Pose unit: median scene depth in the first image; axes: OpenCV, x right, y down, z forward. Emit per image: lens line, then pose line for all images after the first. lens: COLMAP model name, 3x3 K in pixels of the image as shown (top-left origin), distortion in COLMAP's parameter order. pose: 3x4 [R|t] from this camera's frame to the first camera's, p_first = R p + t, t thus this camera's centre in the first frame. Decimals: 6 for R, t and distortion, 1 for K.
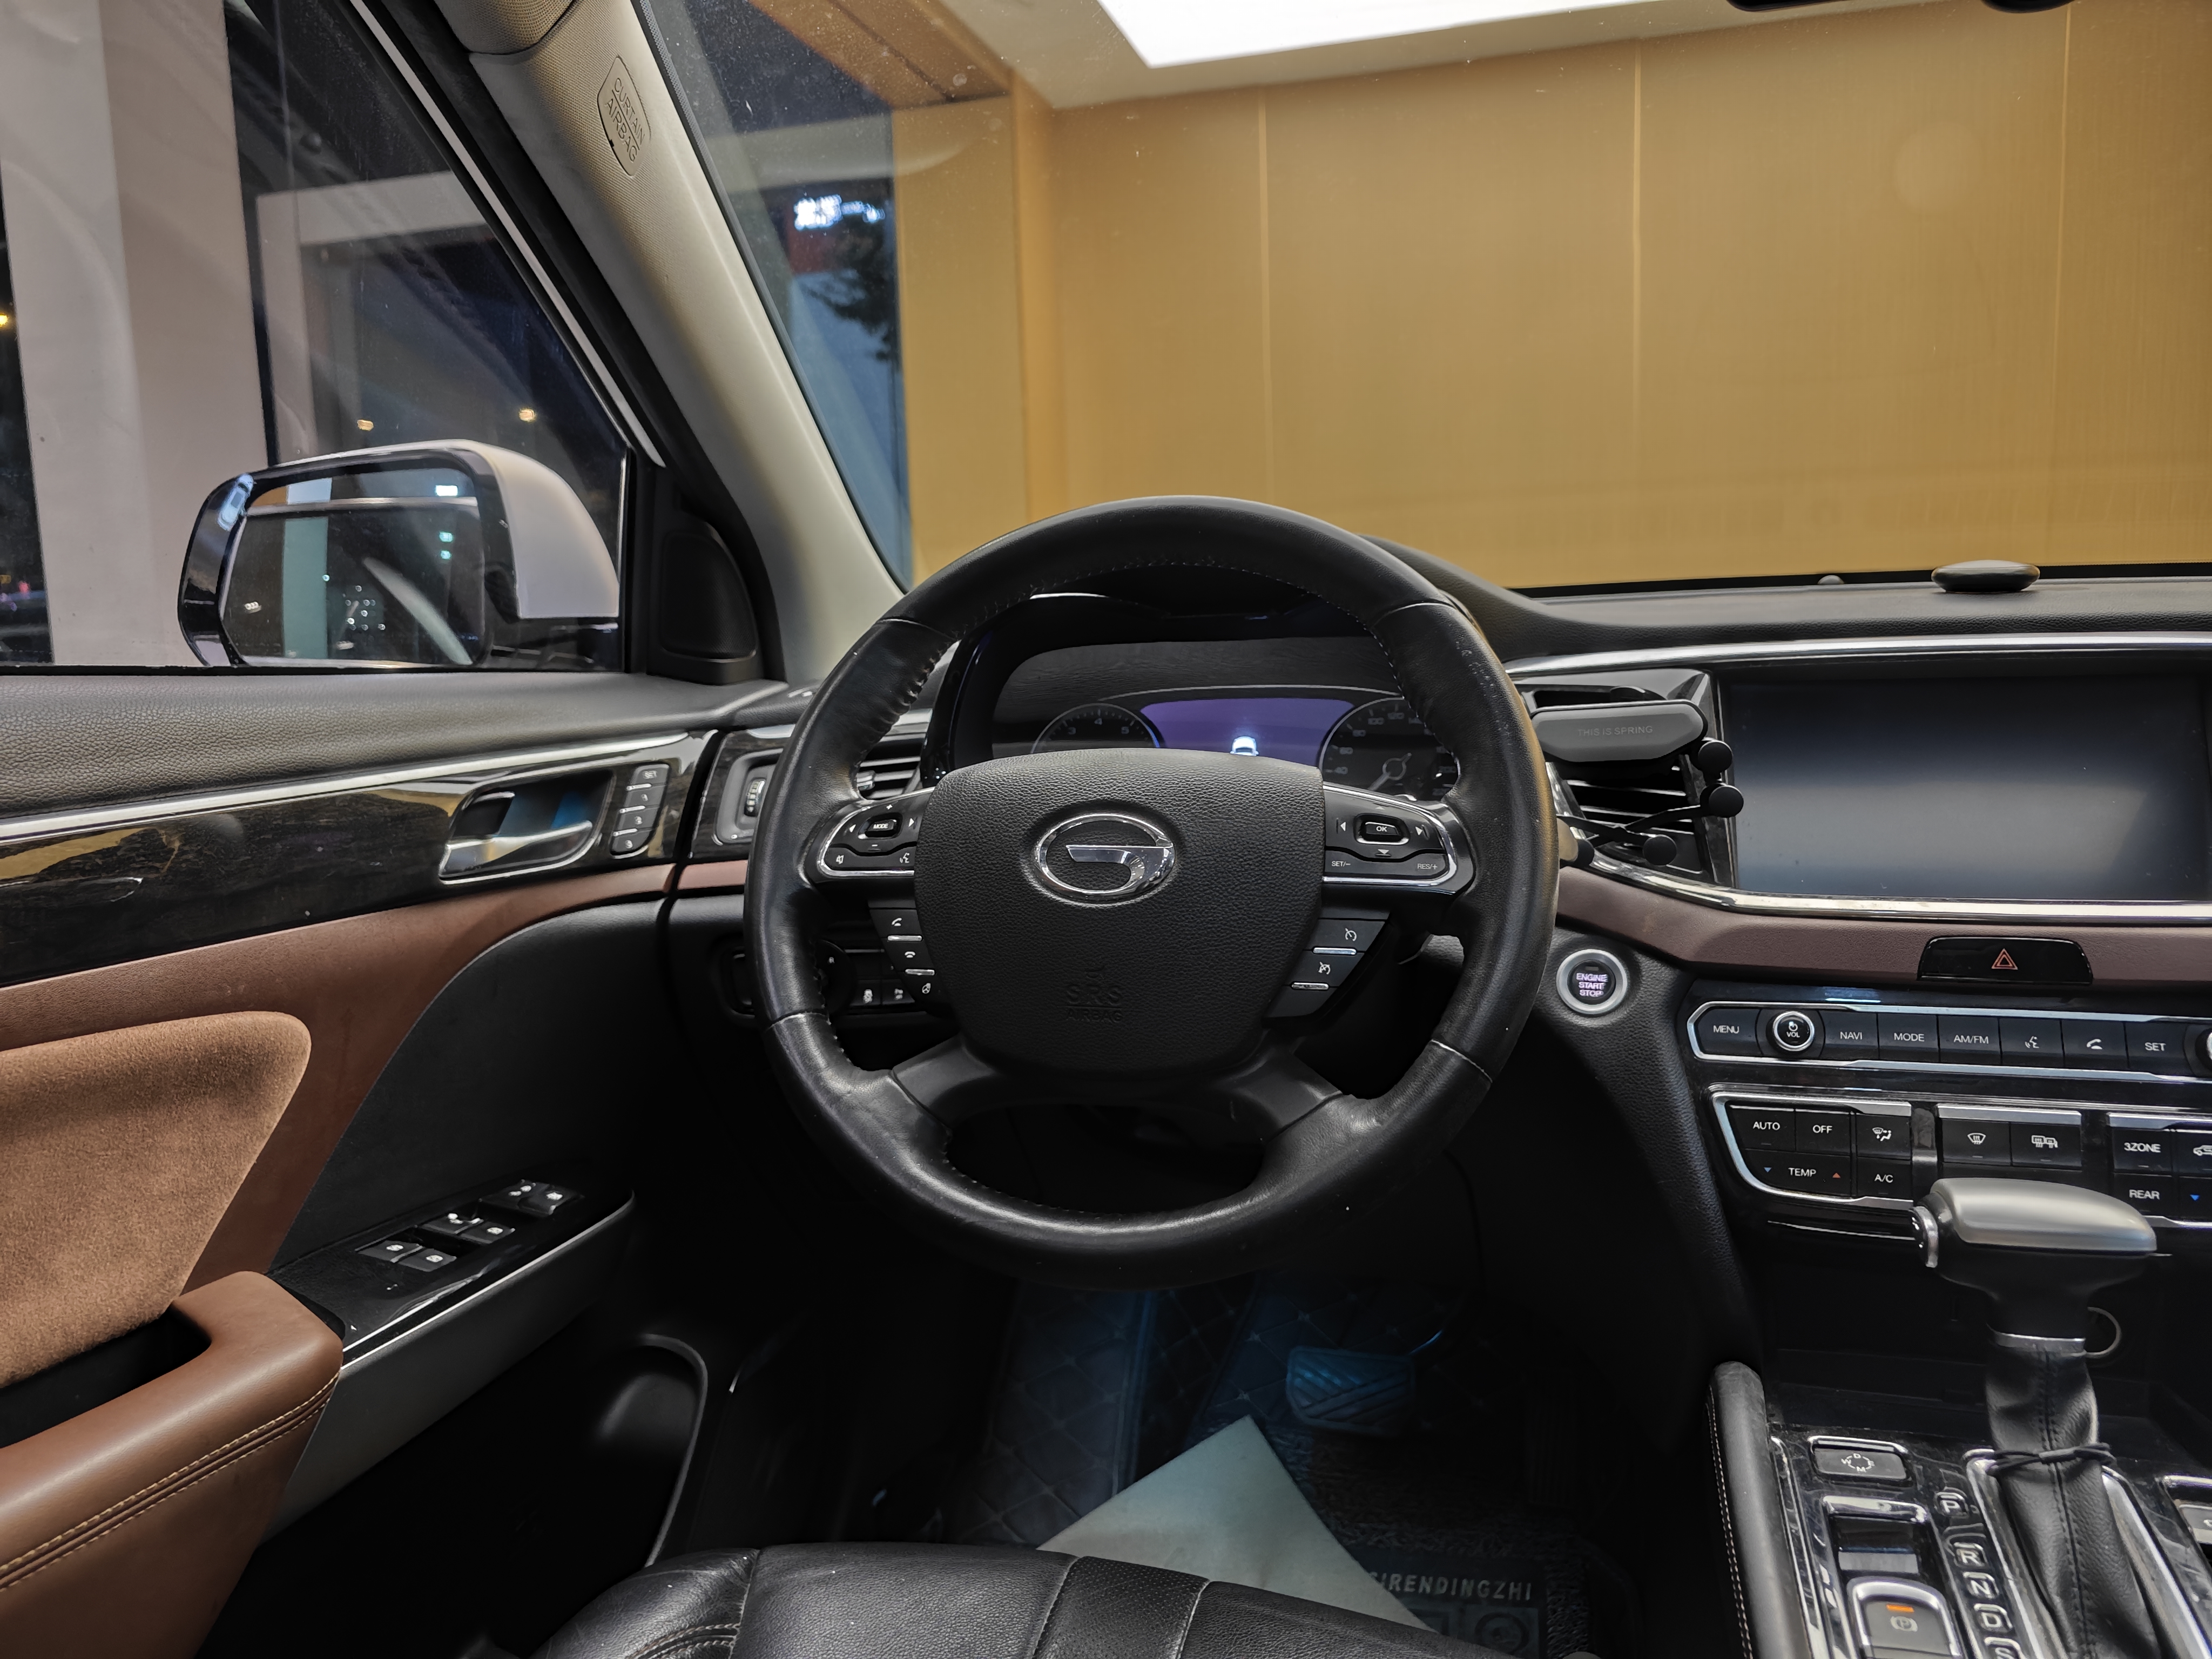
lens RADIAL K [[1528.4, 0, 1104.7], [0, 1528.4, 794.2], [0, 0, 1]] dist [0.001332, -0.006015]
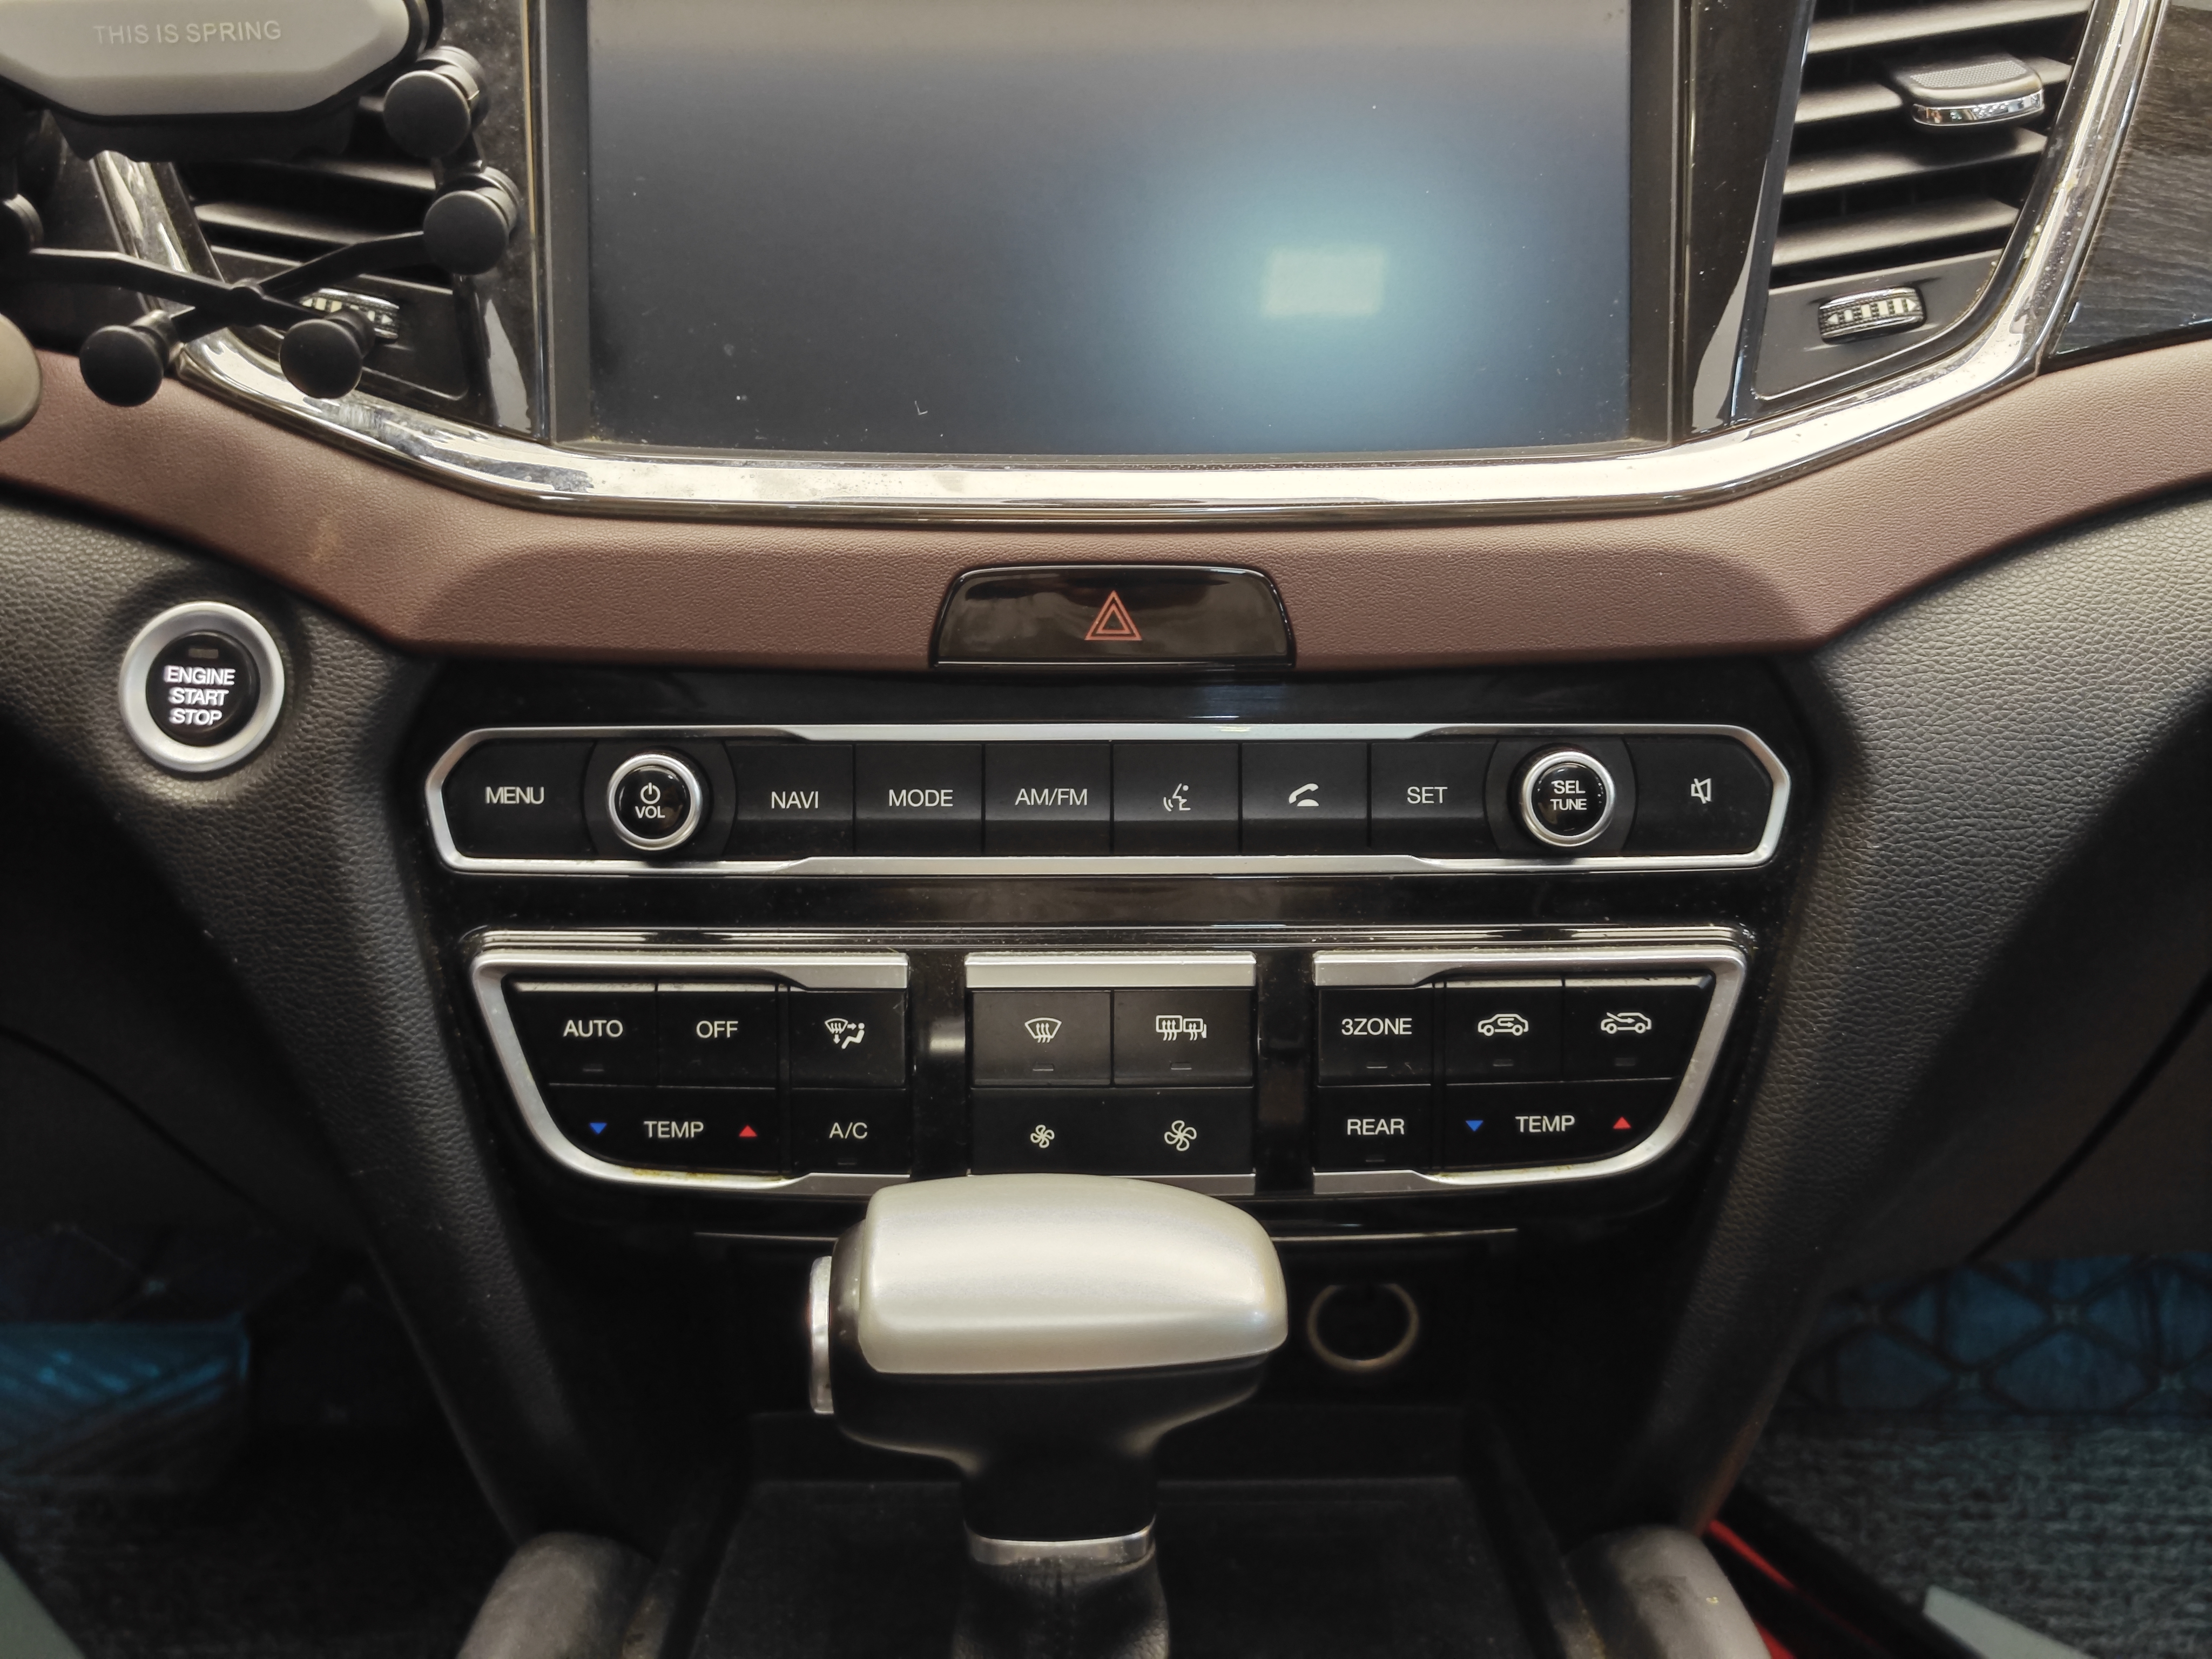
lens RADIAL K [[2994.6, 0, 1122.6], [0, 2994.6, 760.3], [0, 0, 1]] dist [0.132981, -0.266802]
pose [[0.954281, -0.085104, 0.286540, 0.347566], [-0.000877, 0.957811, 0.287396, -0.089663], [-0.298910, -0.274508, 0.913947, 0.232804]]
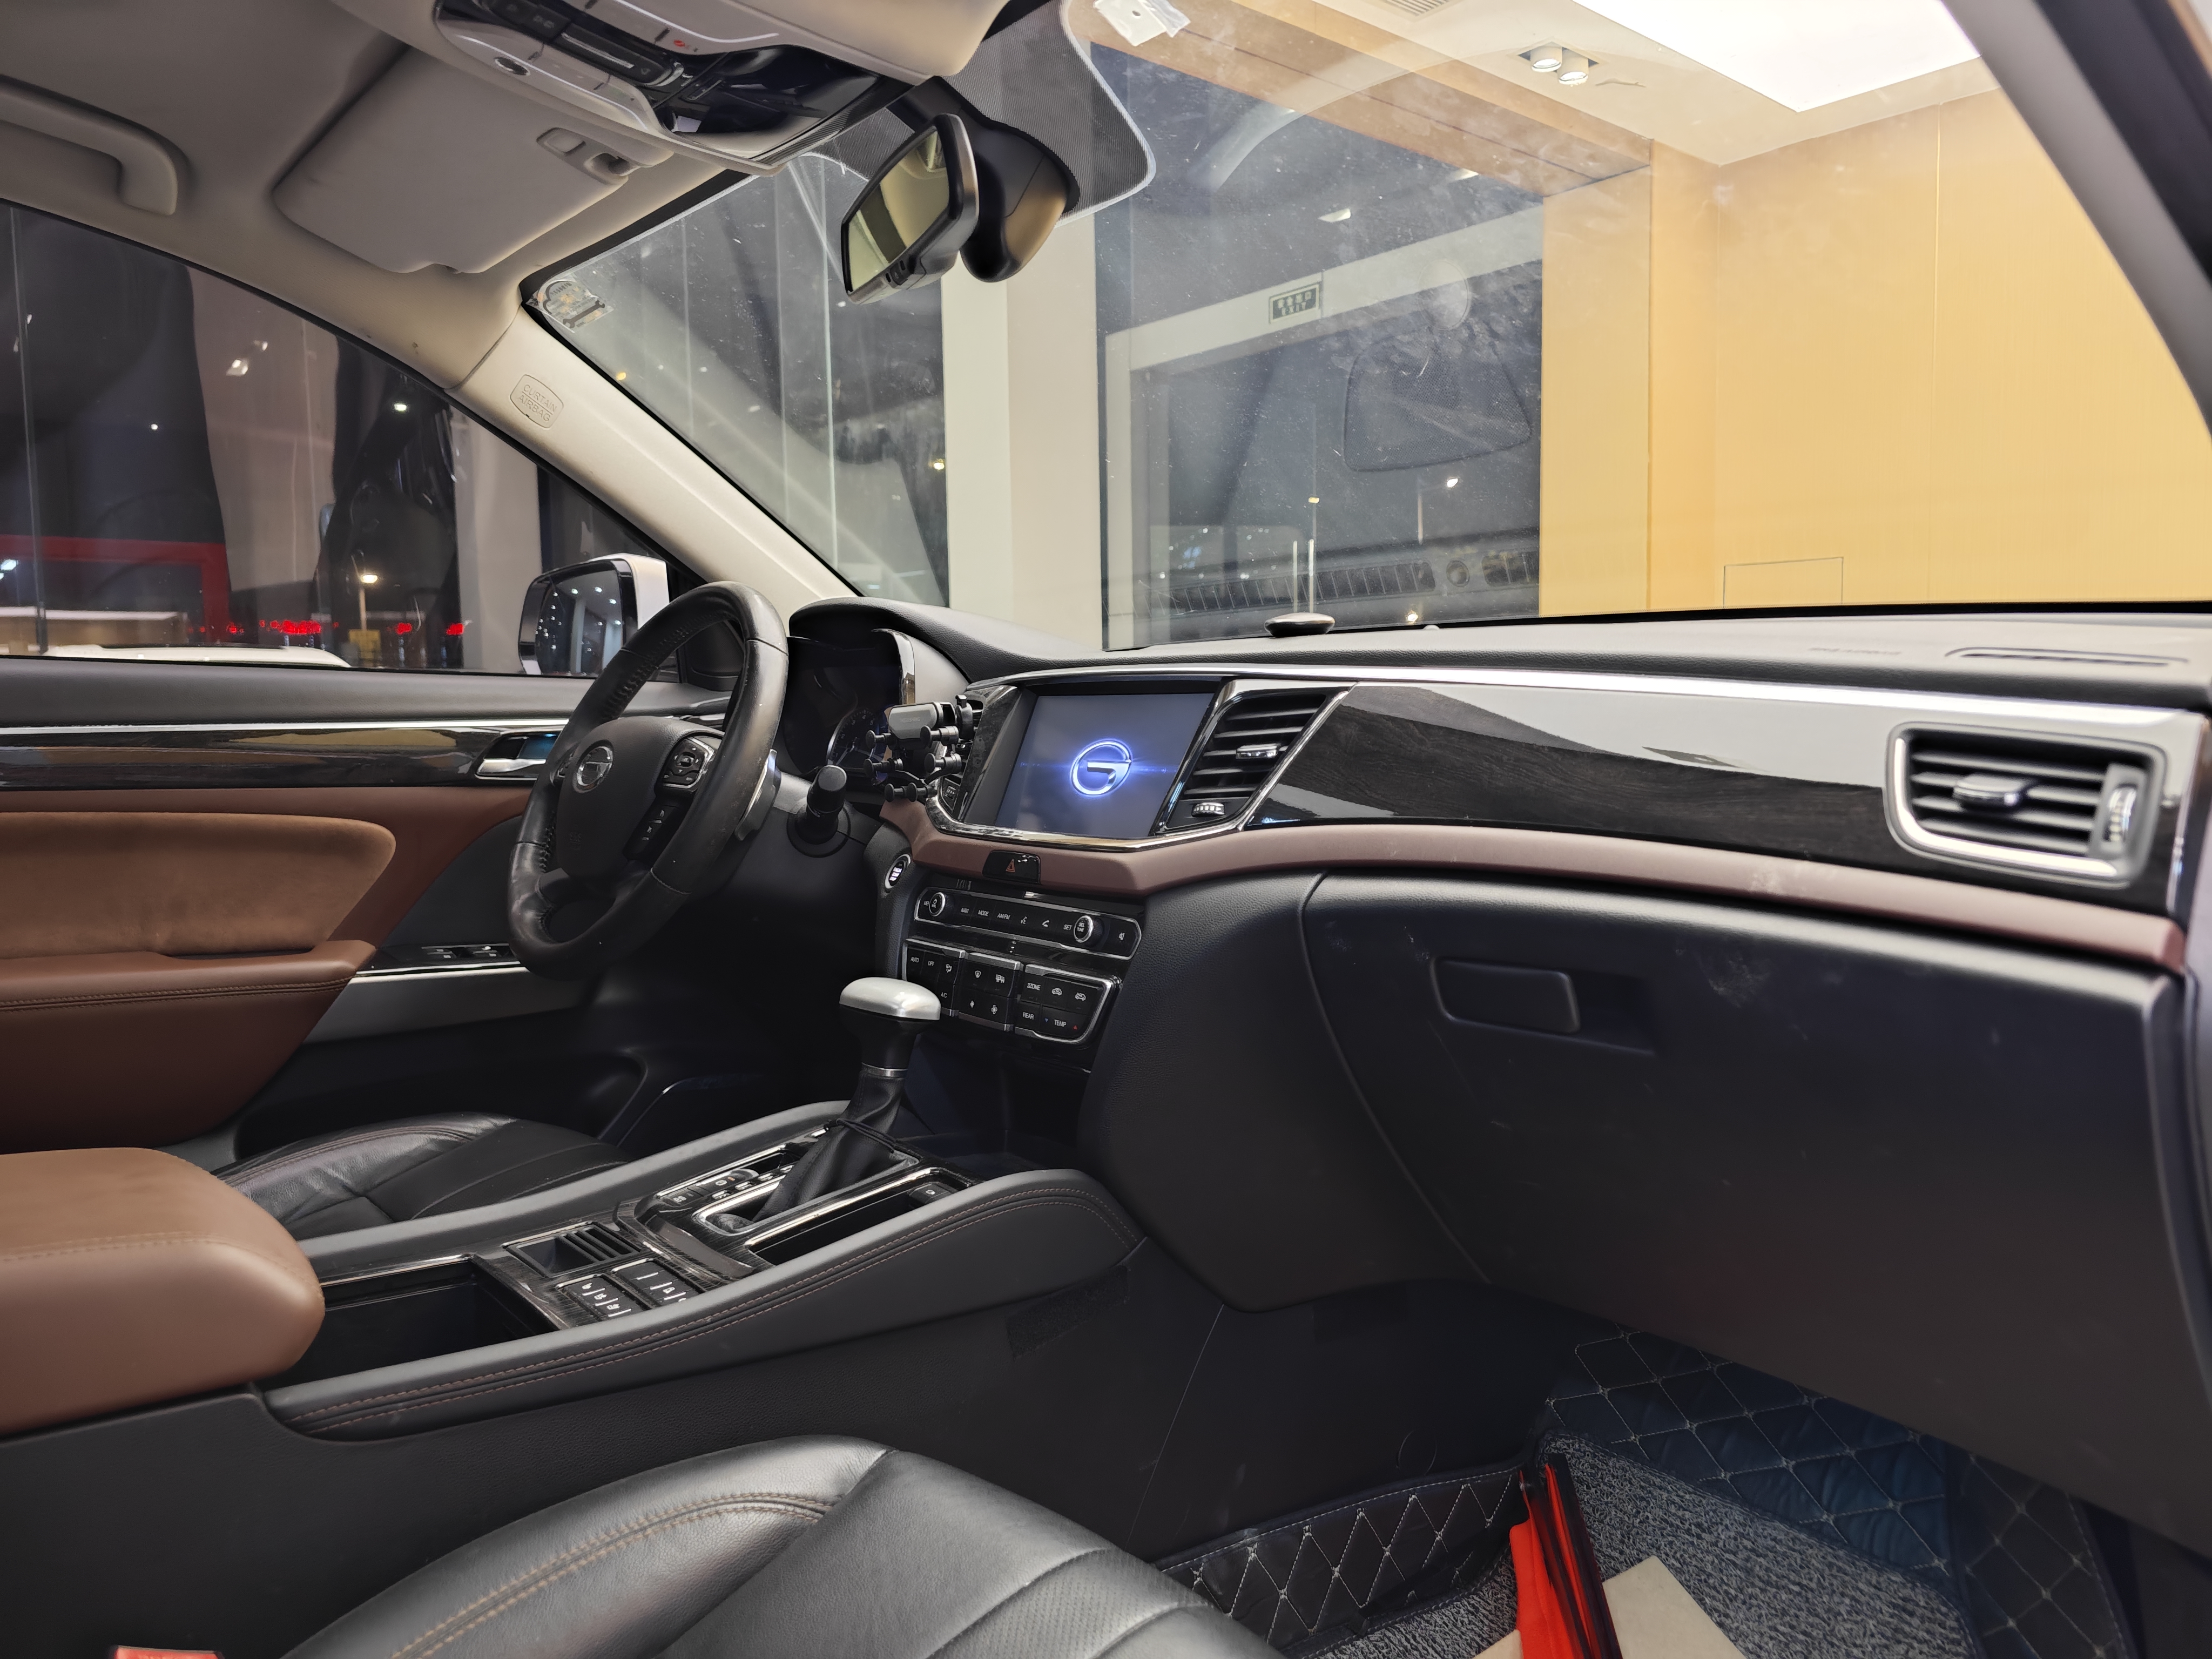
lens RADIAL K [[1524.2, 0, 1114.1], [0, 1524.2, 797.0], [0, 0, 1]] dist [0.013586, -0.000248]
pose [[0.827938, 0.055370, -0.558080, 1.535775], [-0.074462, 0.997157, -0.011536, 0.046094], [0.555855, 0.051107, 0.829707, -0.255055]]
